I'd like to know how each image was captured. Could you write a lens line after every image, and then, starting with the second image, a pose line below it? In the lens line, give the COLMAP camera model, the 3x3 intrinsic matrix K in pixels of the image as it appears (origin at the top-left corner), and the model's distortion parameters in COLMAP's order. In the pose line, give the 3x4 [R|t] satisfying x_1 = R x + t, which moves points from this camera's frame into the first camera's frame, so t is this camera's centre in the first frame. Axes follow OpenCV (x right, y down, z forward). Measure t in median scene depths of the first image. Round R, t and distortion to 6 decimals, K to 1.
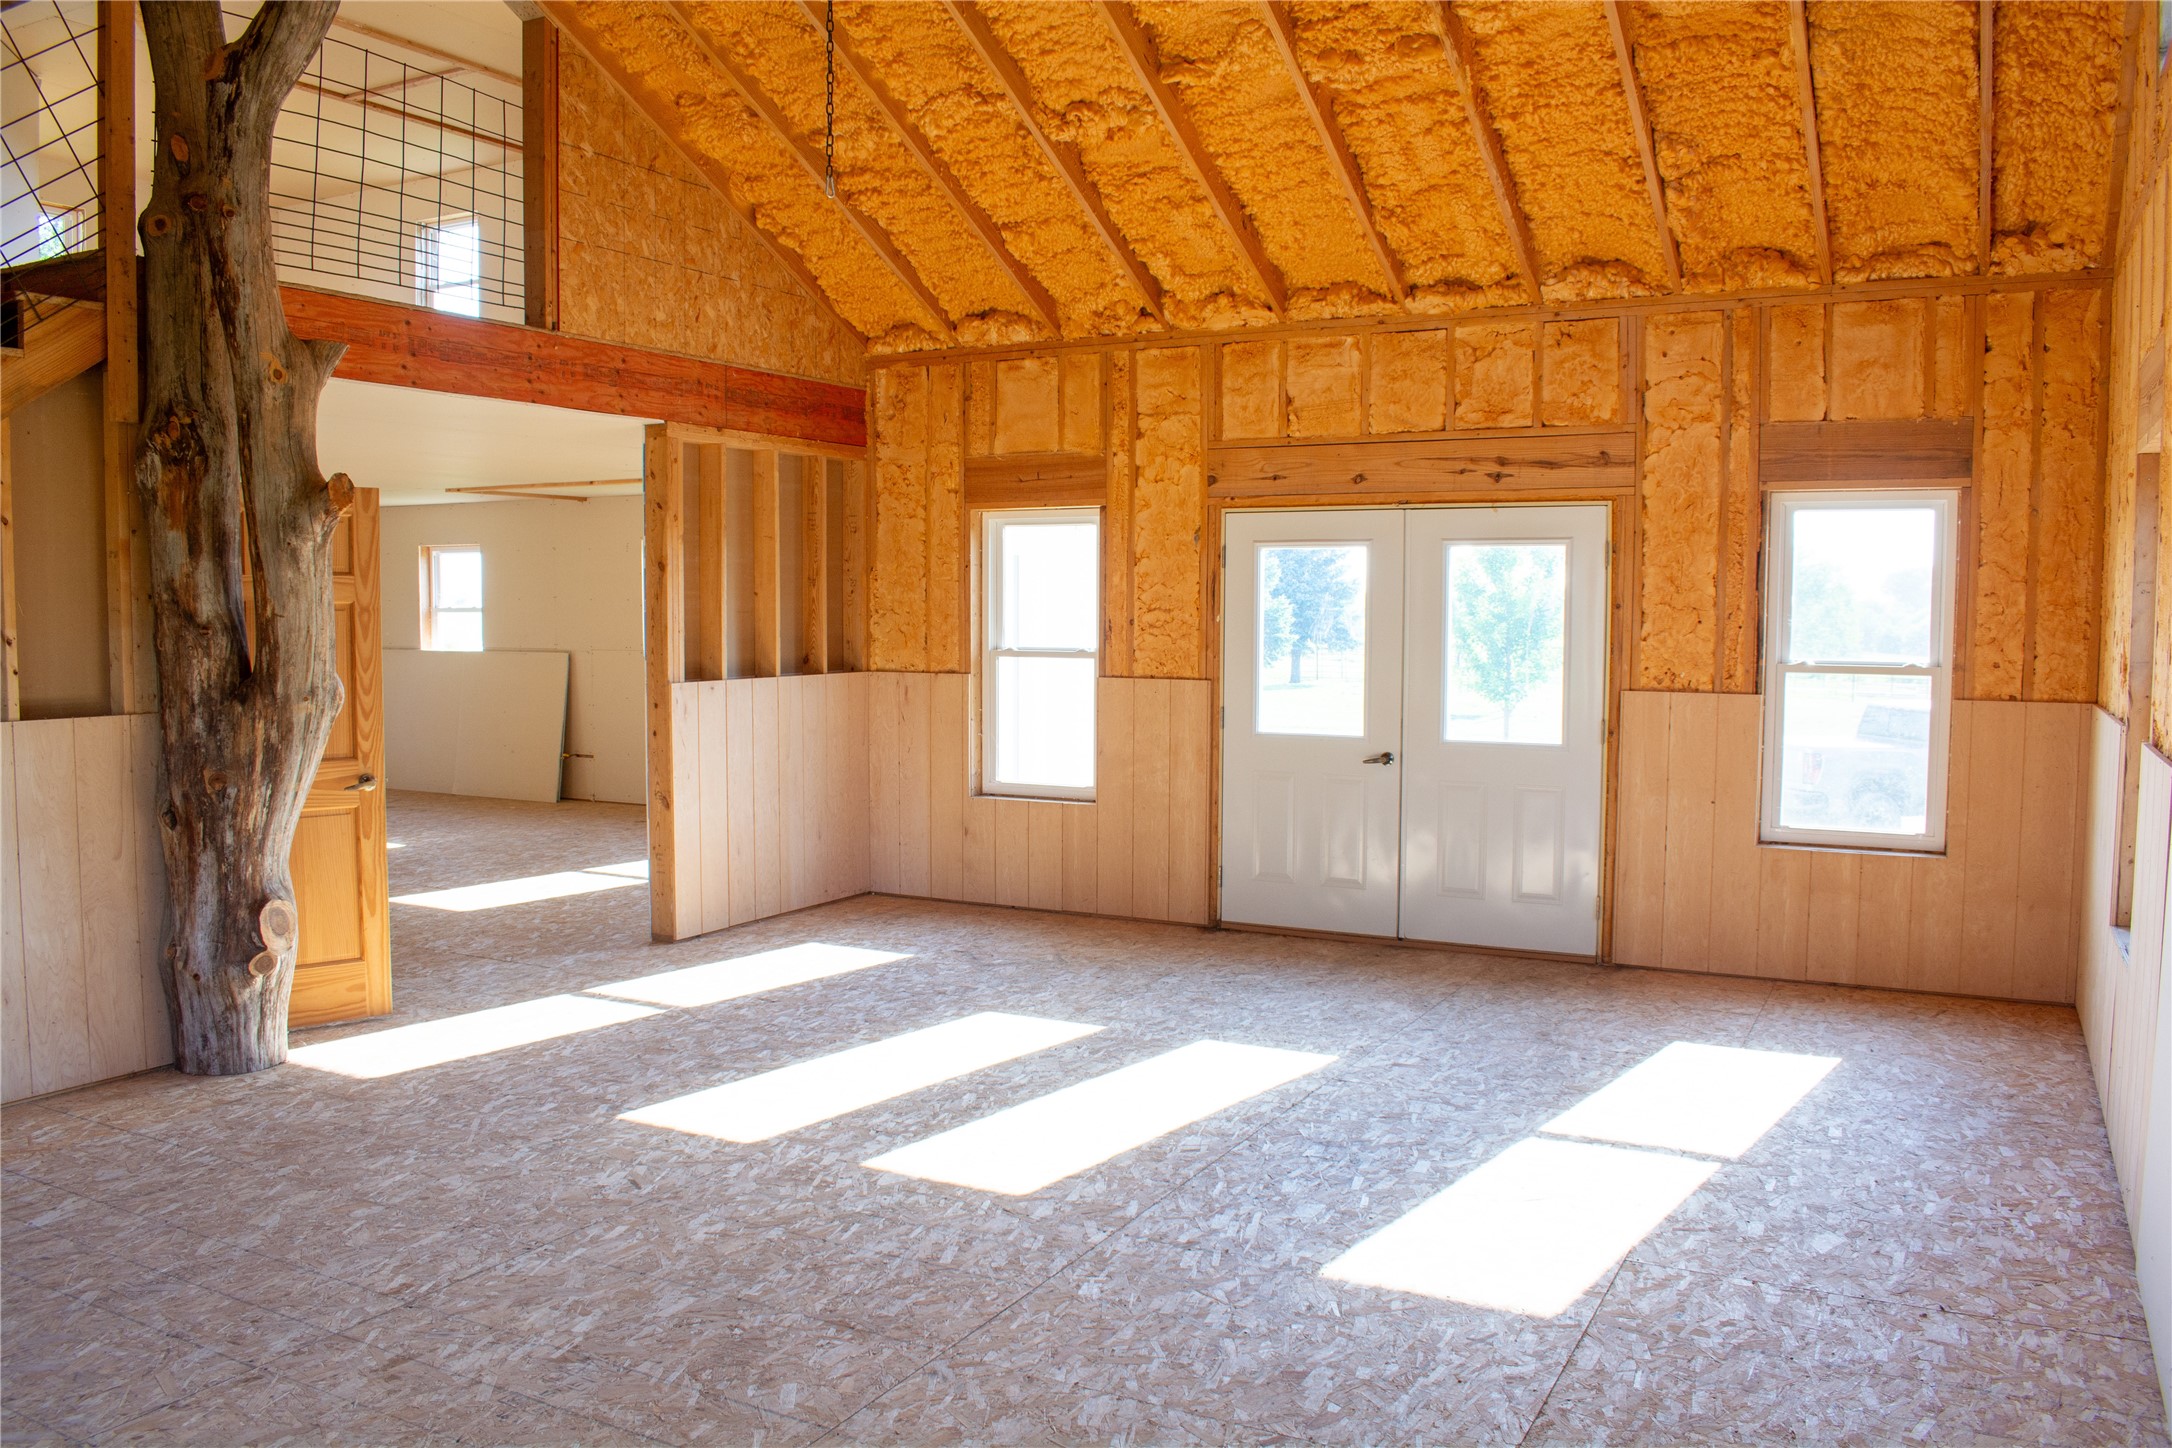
lens RADIAL K [[1705.1, 0, 1088.0], [0, 1705.1, 735.9], [0, 0, 1]] dist [-0.099899, 0.020983]
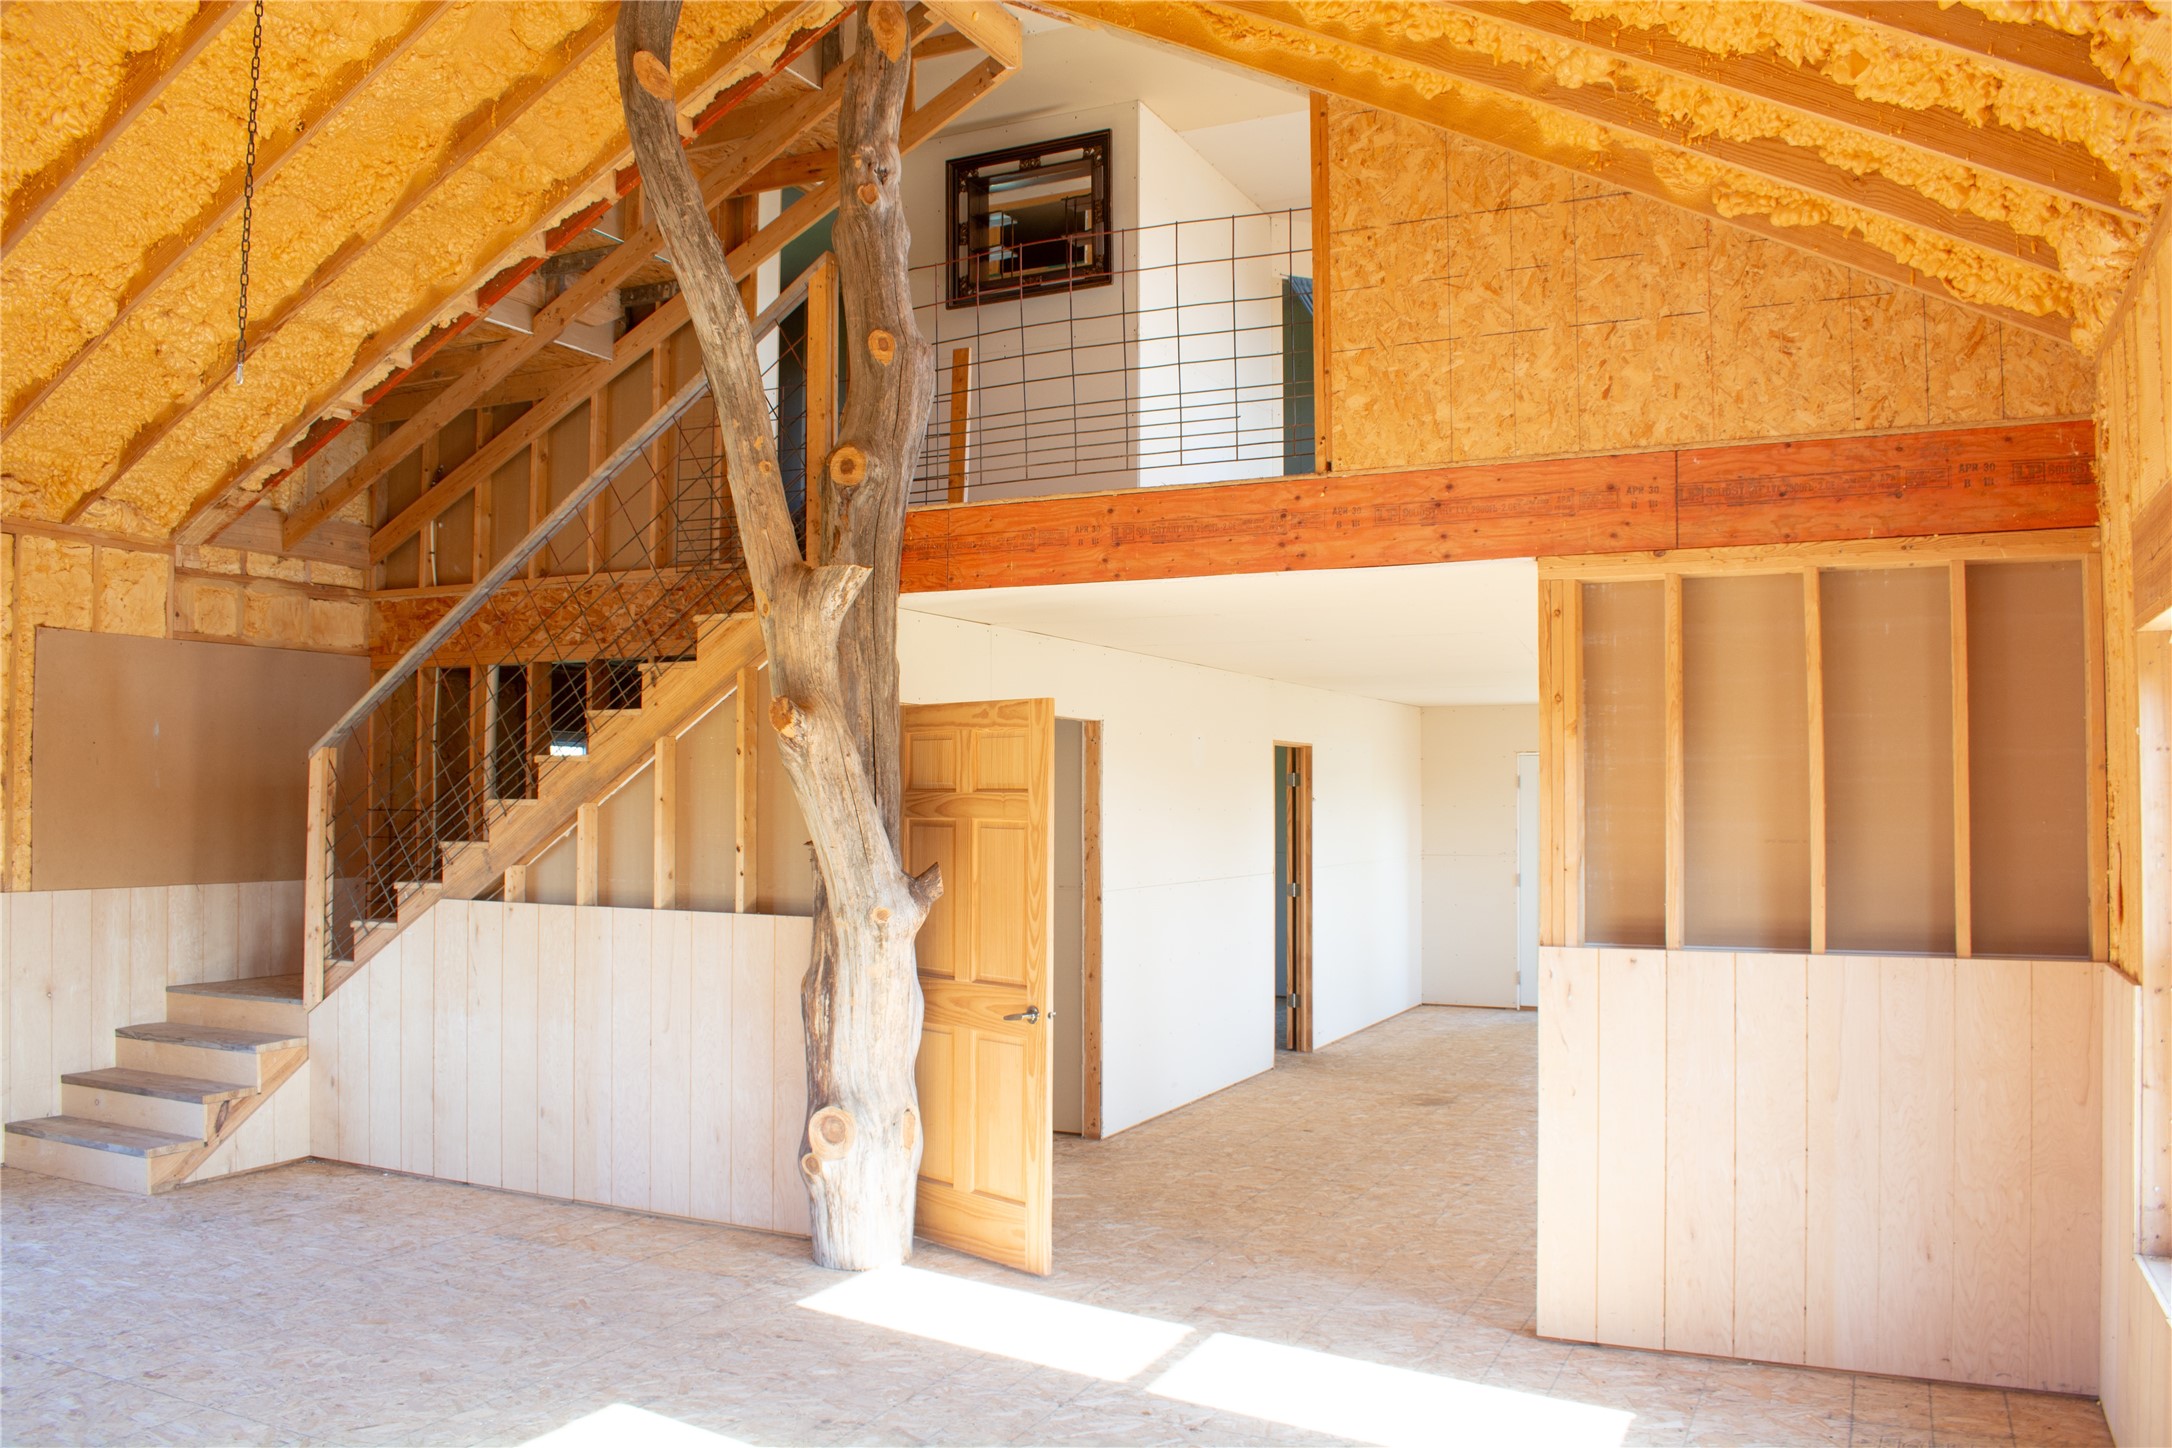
lens RADIAL K [[1705.1, 0, 1083.4], [0, 1705.1, 724.9], [0, 0, 1]] dist [-0.099899, 0.020983]
pose [[0.036118, -0.046941, -0.998245, 0.488648], [-0.079032, 0.995634, -0.049677, -0.082833], [0.996218, 0.080687, 0.032250, 0.933525]]
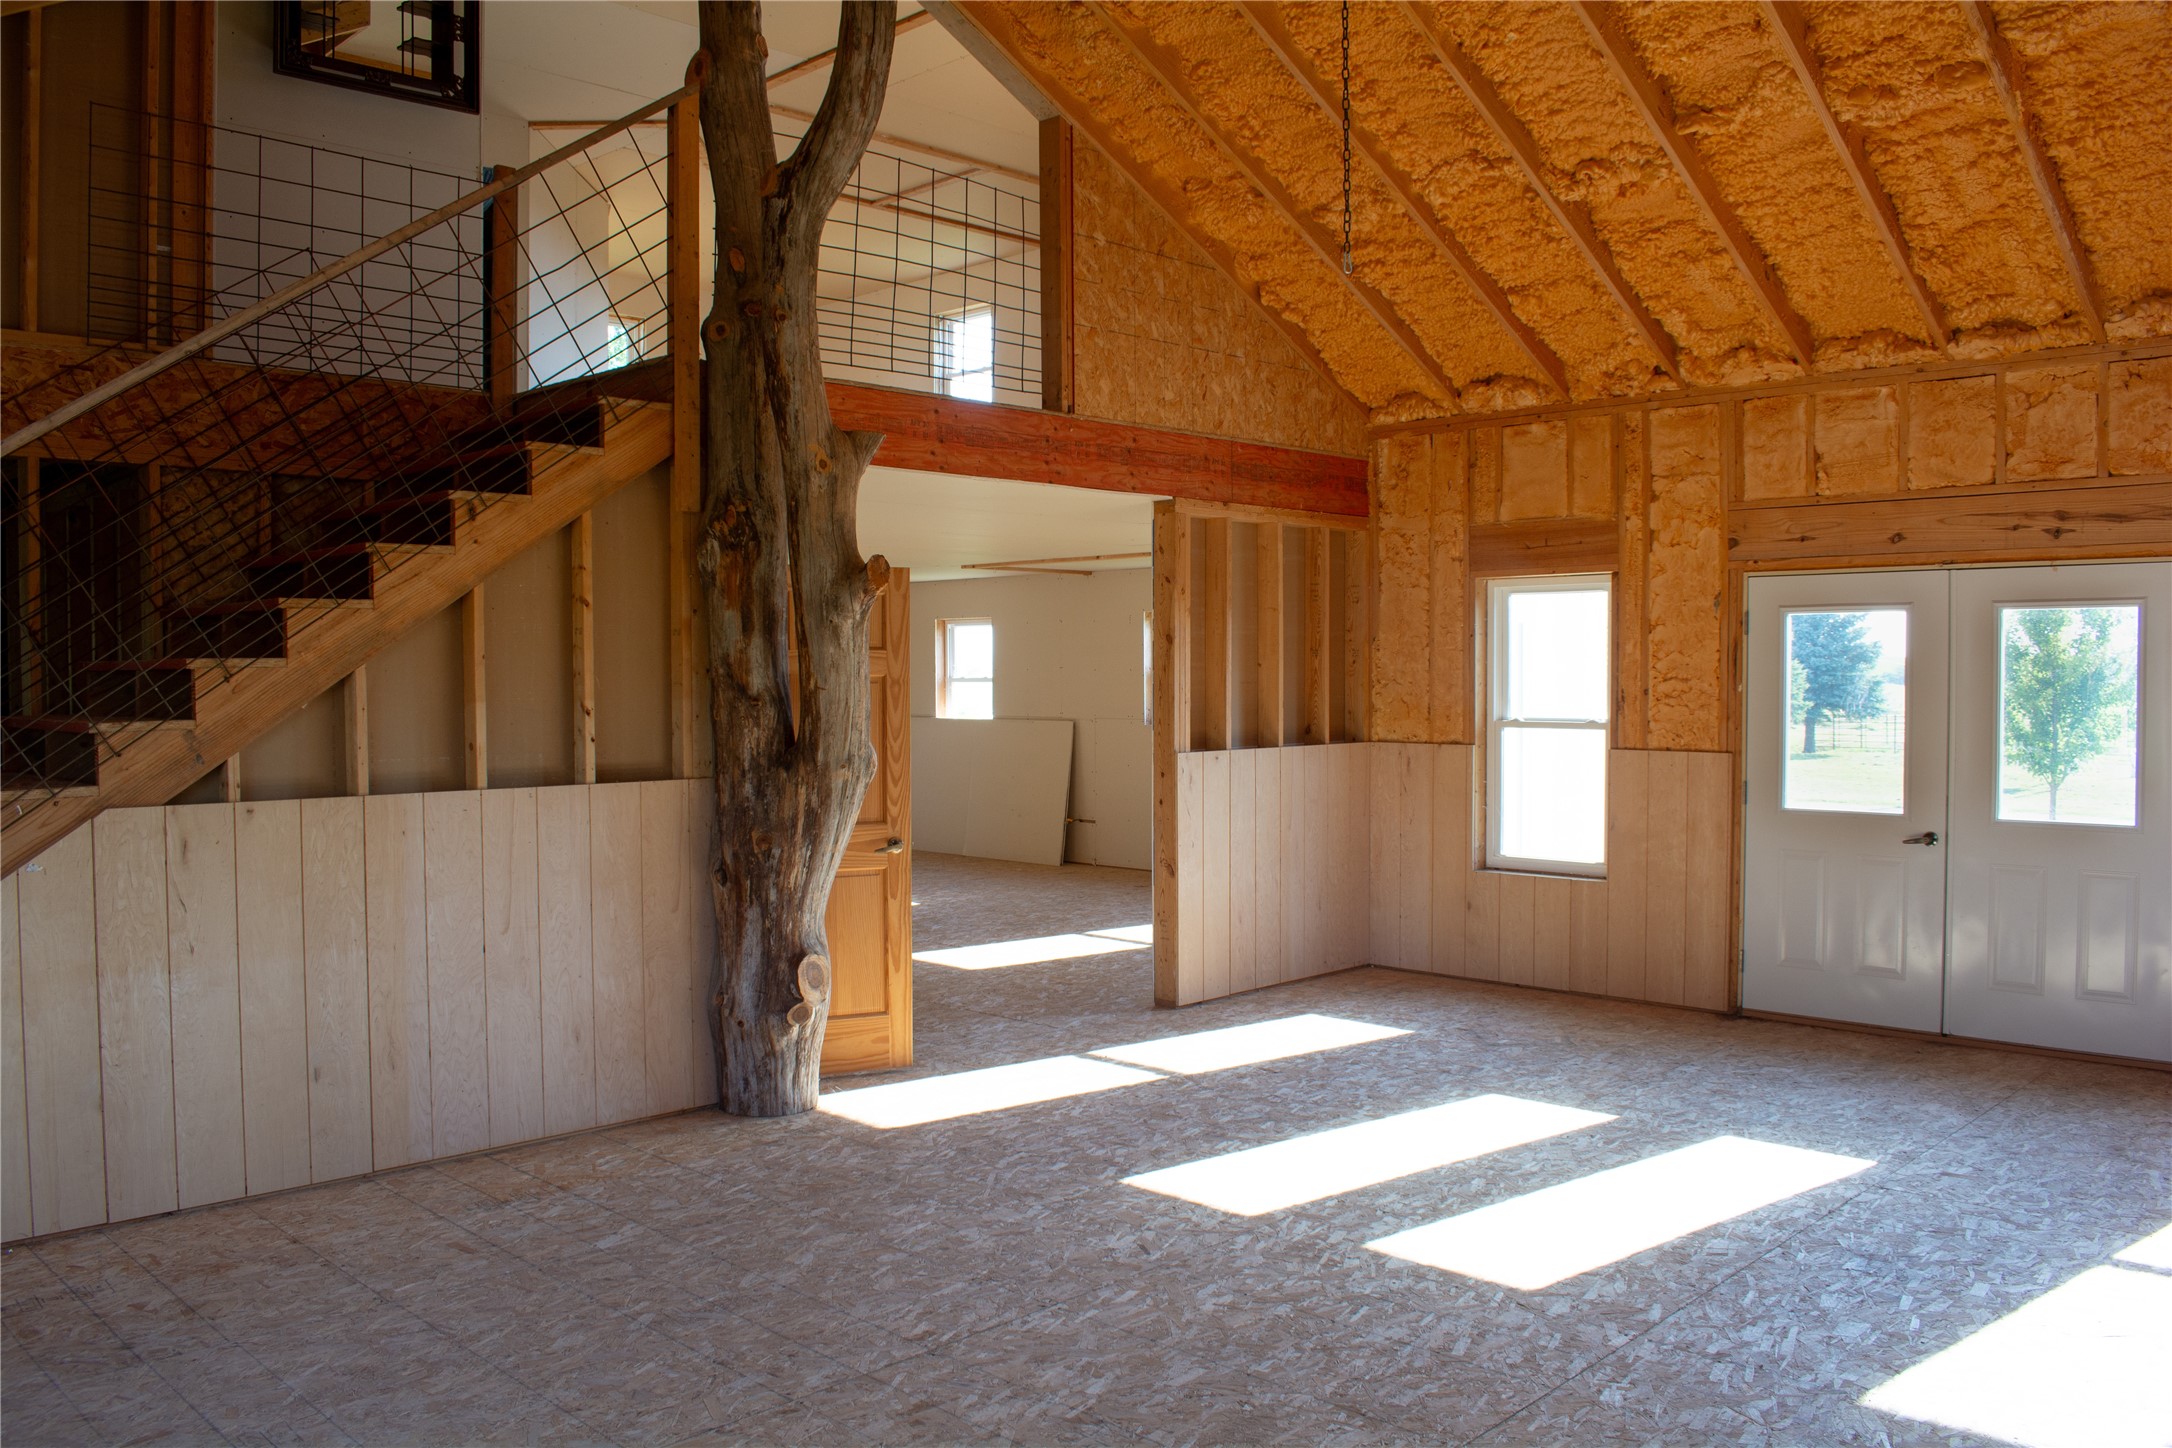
lens RADIAL K [[1705.1, 0, 1085.2], [0, 1705.1, 734.4], [0, 0, 1]] dist [-0.099899, 0.020983]
pose [[0.959405, 0.002735, -0.282020, -0.011919], [-0.014055, 0.999174, -0.038124, -0.002828], [0.281683, 0.040540, 0.958651, 0.001088]]
